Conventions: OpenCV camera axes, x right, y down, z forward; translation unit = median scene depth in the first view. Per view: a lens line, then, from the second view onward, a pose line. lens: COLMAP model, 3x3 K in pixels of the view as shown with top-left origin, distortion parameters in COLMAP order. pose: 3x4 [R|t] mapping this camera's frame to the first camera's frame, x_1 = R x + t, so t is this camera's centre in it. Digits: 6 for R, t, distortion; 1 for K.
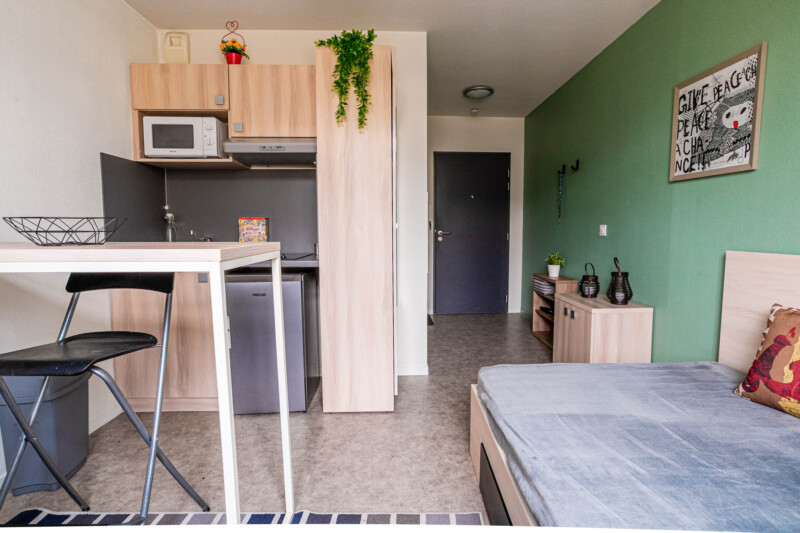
lens RADIAL K [[408.1, 0, 399.9], [0, 408.1, 262.5], [0, 0, 1]] dist [0.026886, 0.000236]
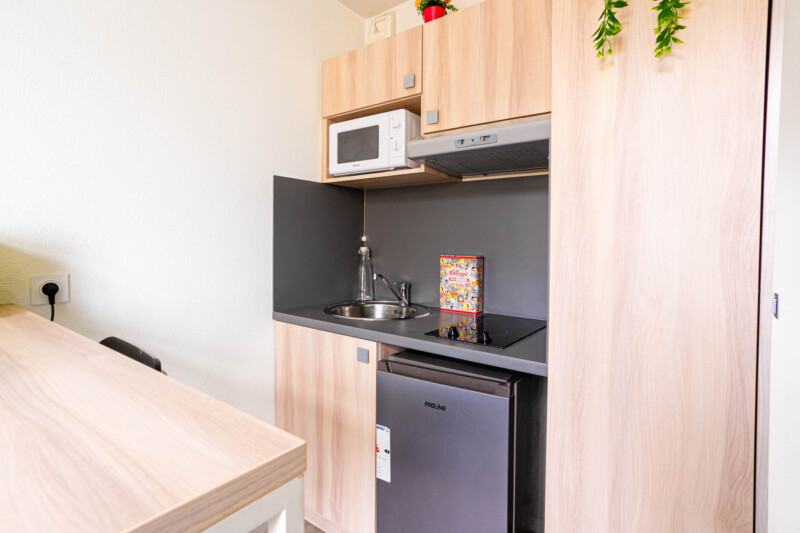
lens RADIAL K [[408.5, 0, 401.1], [0, 408.5, 248.3], [0, 0, 1]] dist [-0.041717, 0.000377]
pose [[0.801288, 0.025341, -0.597742, -0.056264], [-0.064863, 0.996893, -0.044686, -0.098701], [0.594753, 0.074578, 0.800442, 0.490278]]
